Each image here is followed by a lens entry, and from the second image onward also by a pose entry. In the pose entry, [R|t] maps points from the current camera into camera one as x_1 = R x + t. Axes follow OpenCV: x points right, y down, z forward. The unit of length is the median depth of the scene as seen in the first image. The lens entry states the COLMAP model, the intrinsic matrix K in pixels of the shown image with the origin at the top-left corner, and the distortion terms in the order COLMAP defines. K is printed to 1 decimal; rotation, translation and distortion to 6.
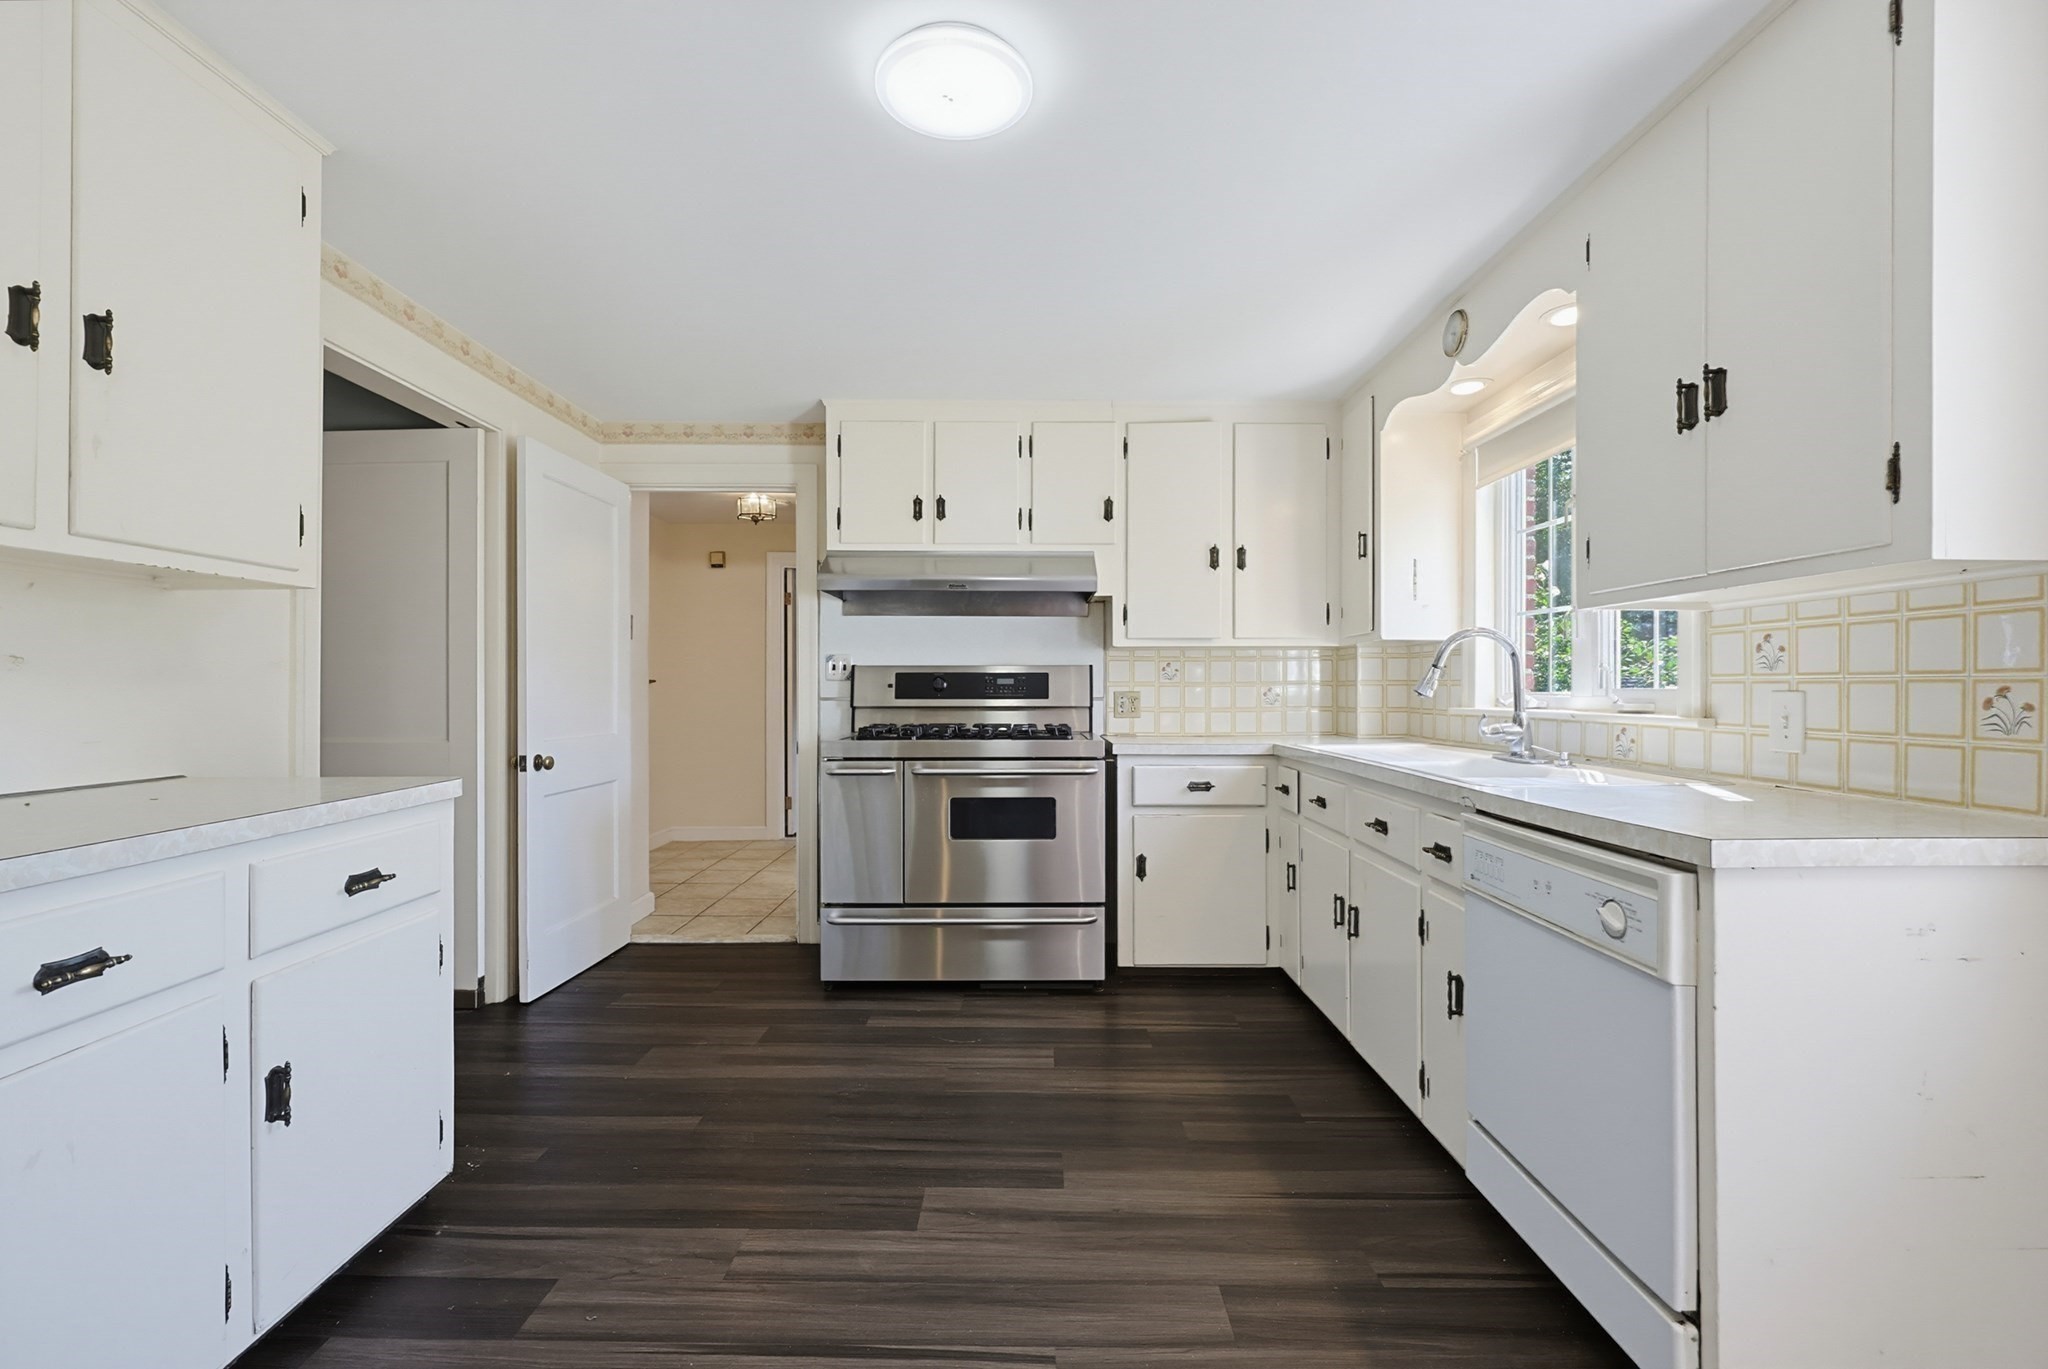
lens RADIAL K [[887.4, 0, 1014.6], [0, 887.4, 685.8], [0, 0, 1]] dist [0.002570, -0.000367]
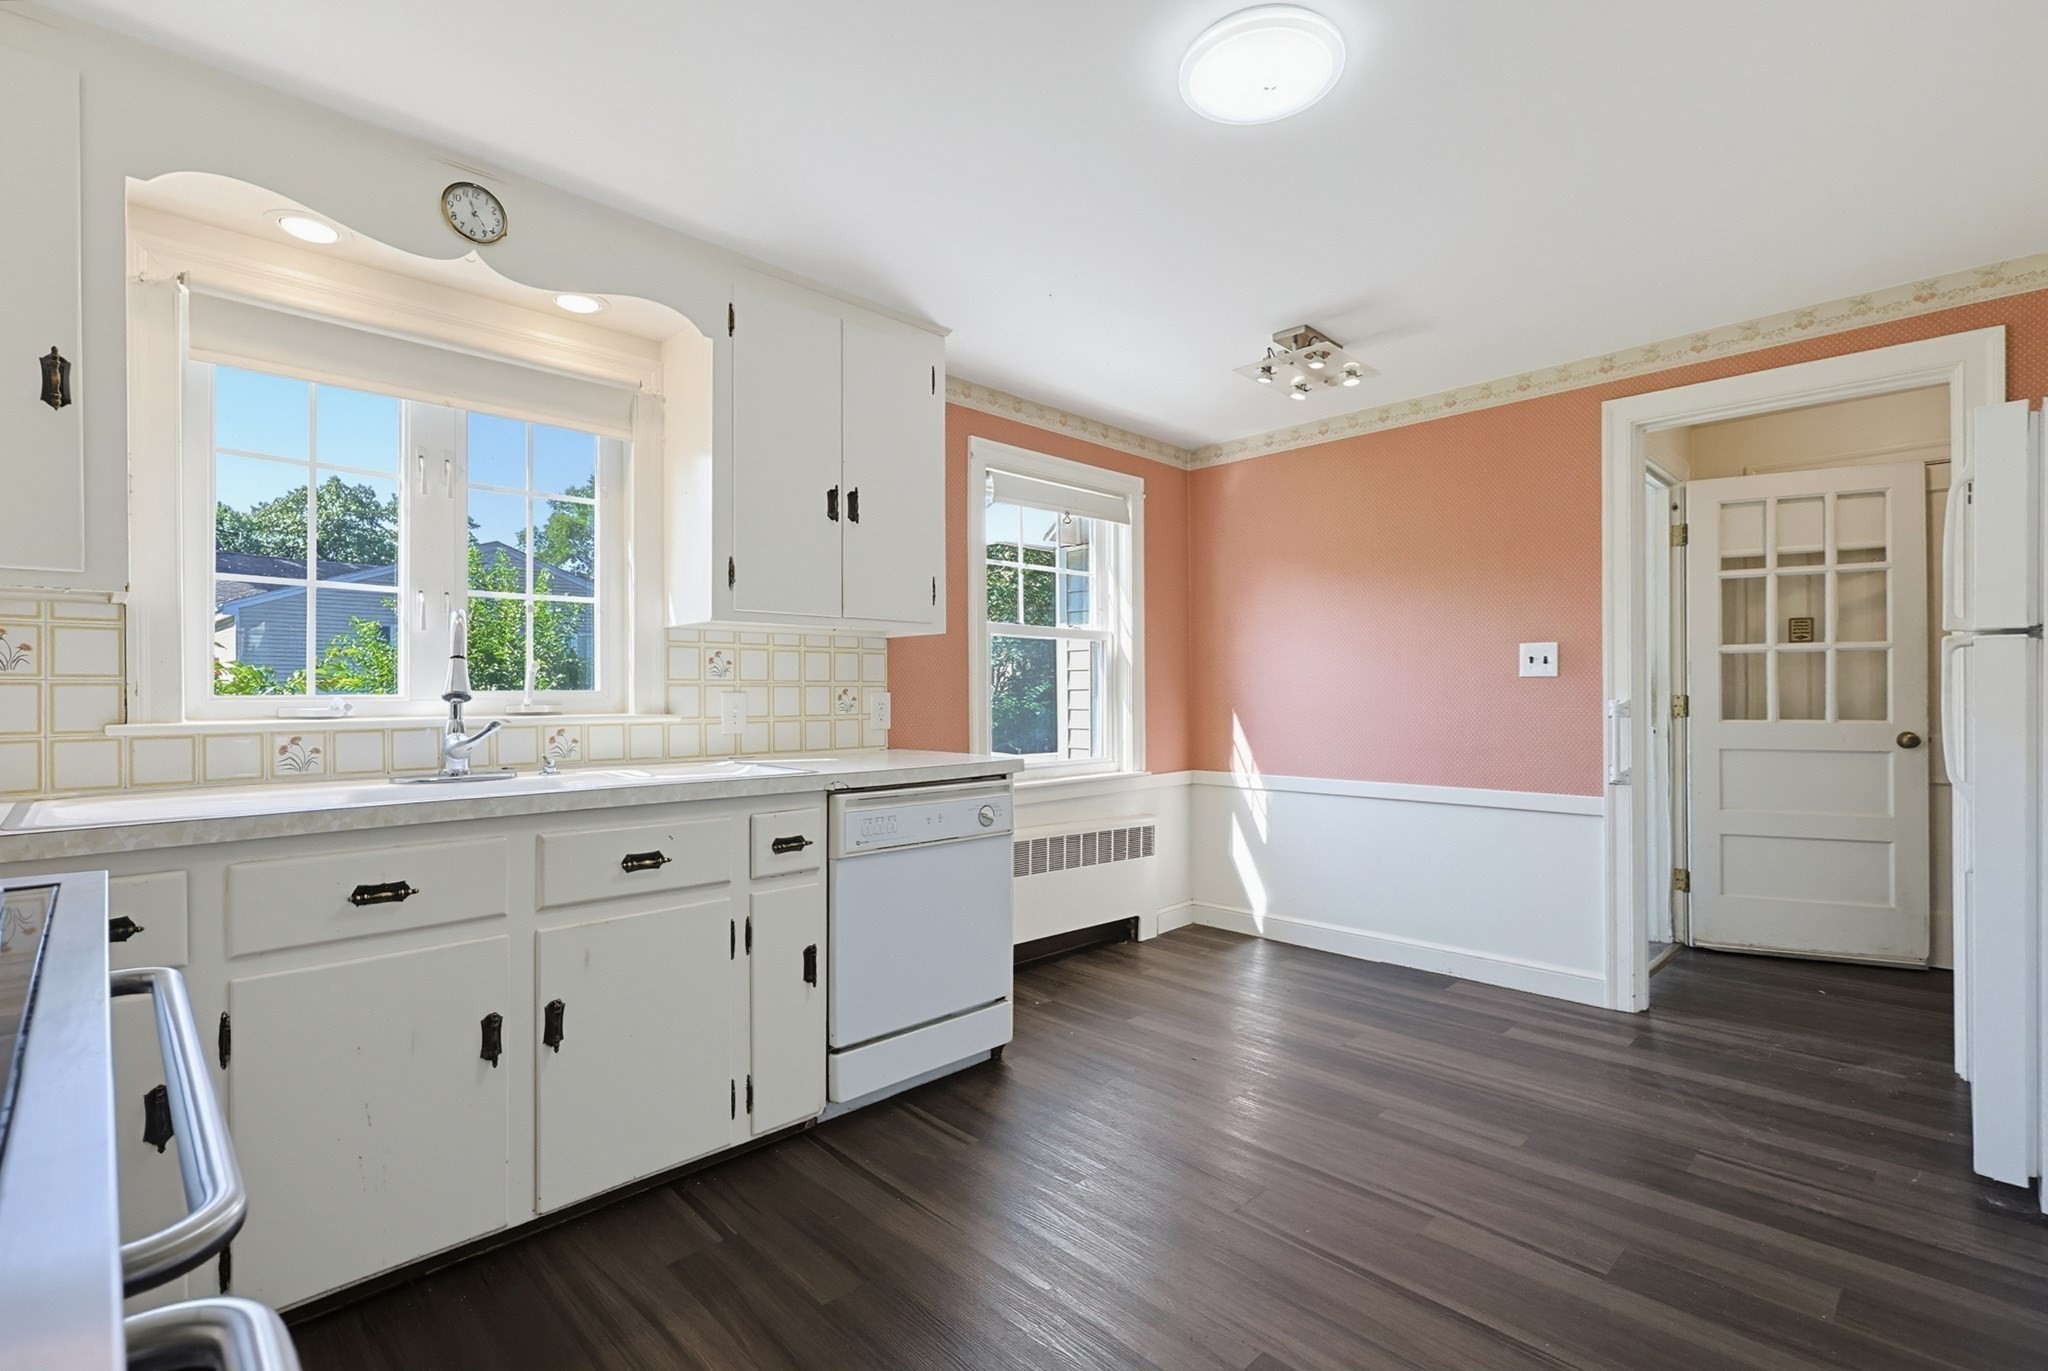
lens RADIAL K [[930.9, 0, 1028.9], [0, 930.9, 697.9], [0, 0, 1]] dist [0.003938, 0.000088]
pose [[-0.710848, -0.002026, 0.703342, -0.372467], [0.001818, 0.999987, 0.004718, 0.006331], [-0.703343, 0.004633, -0.710836, 1.176694]]
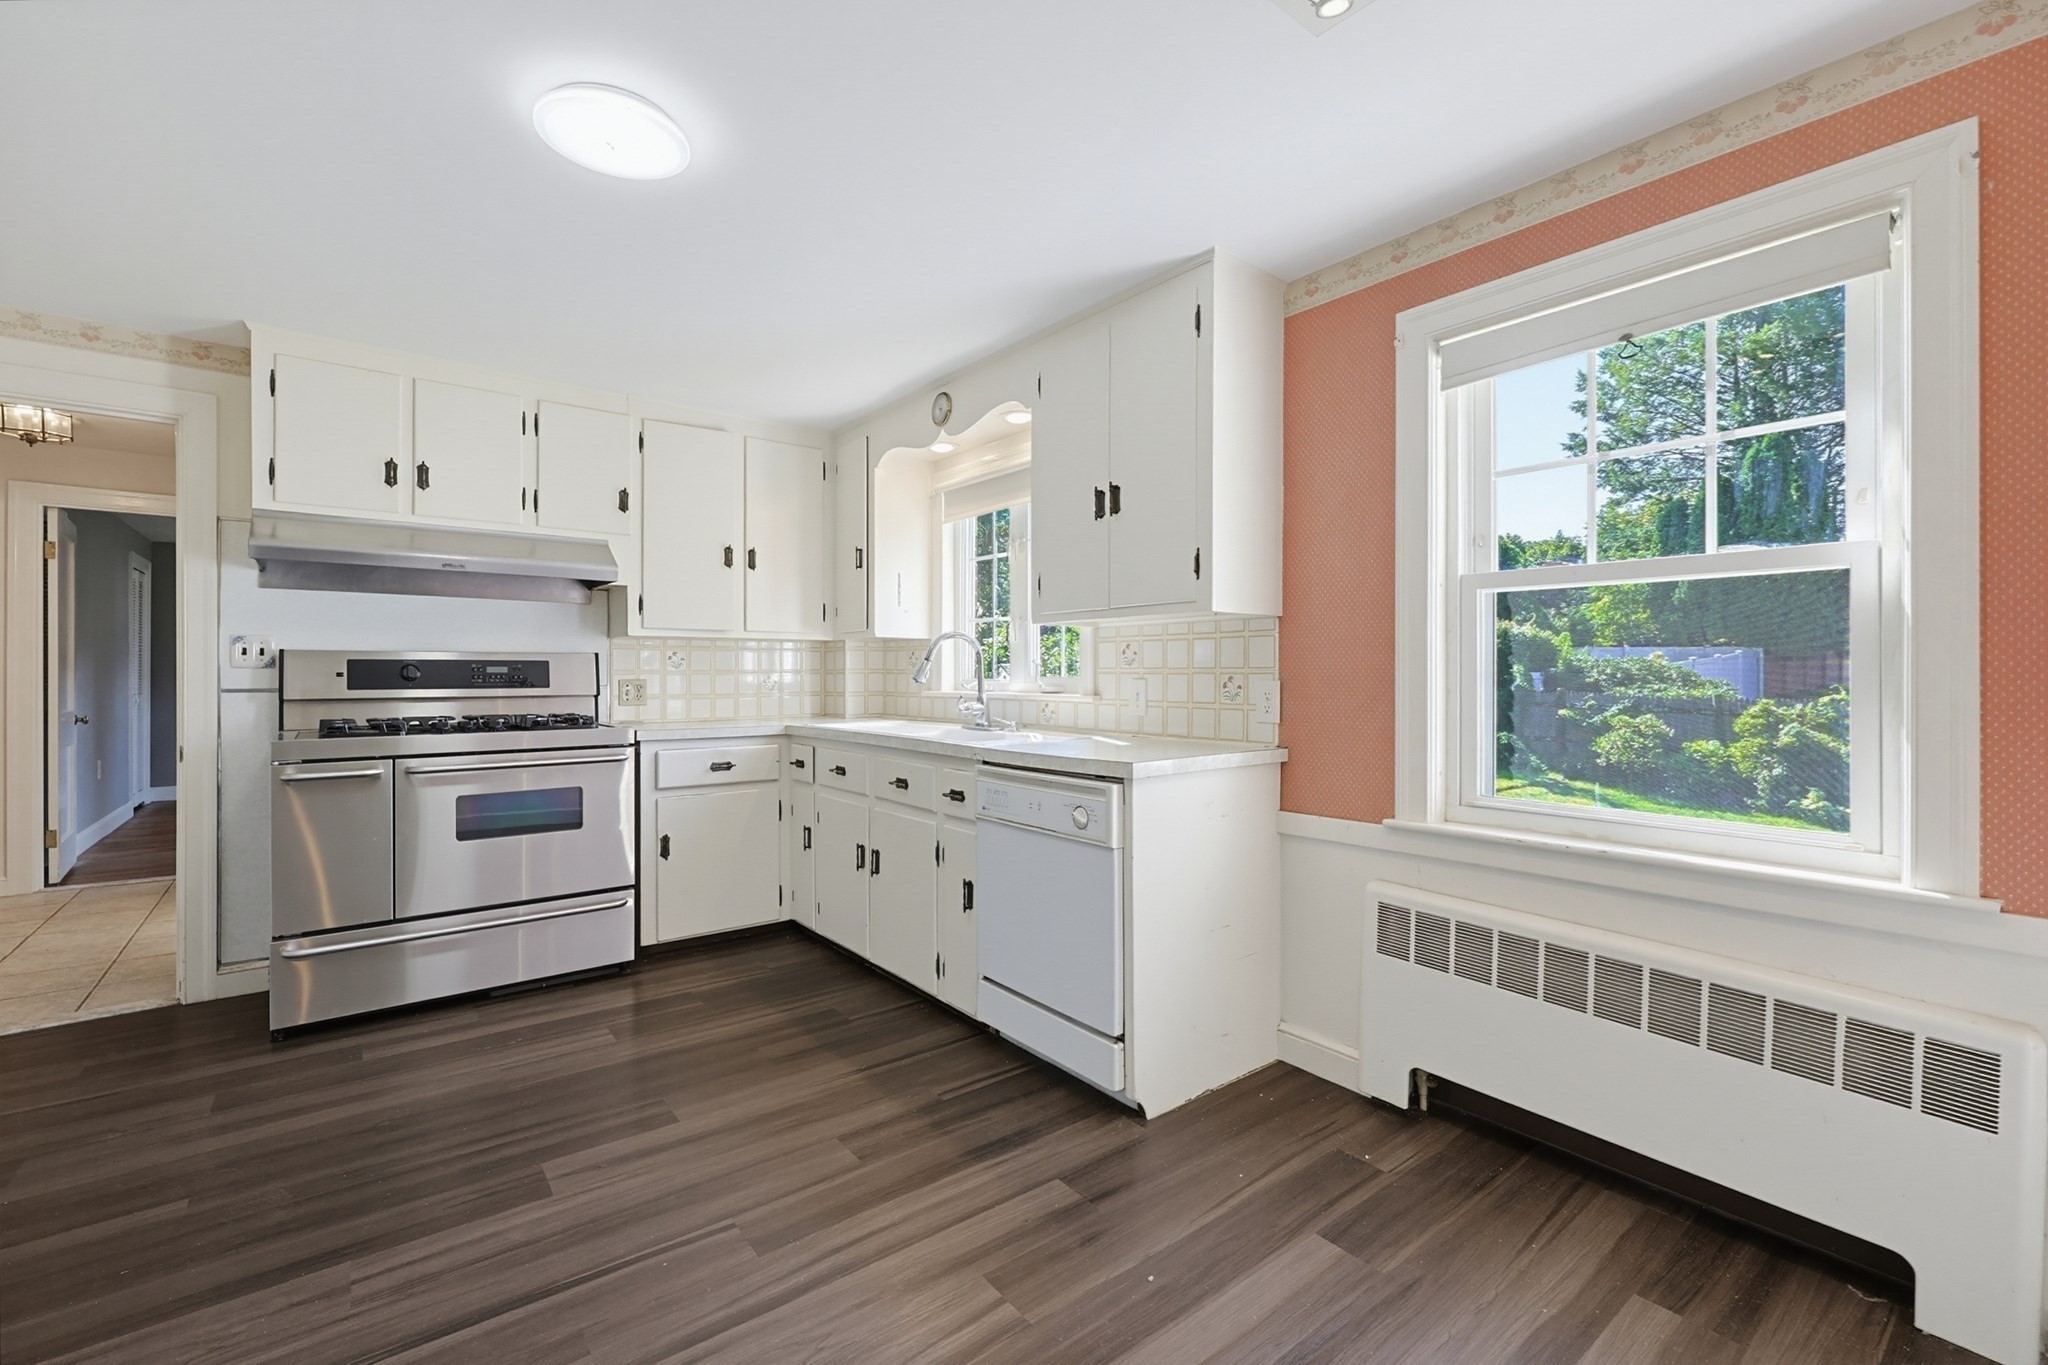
lens RADIAL K [[887.4, 0, 1046.0], [0, 887.4, 673.6], [0, 0, 1]] dist [0.002570, -0.000367]
pose [[0.773012, -0.001076, 0.634391, -0.217074], [-0.000940, 0.999996, 0.002843, -0.005363], [-0.634391, -0.002794, 0.773007, -0.120645]]
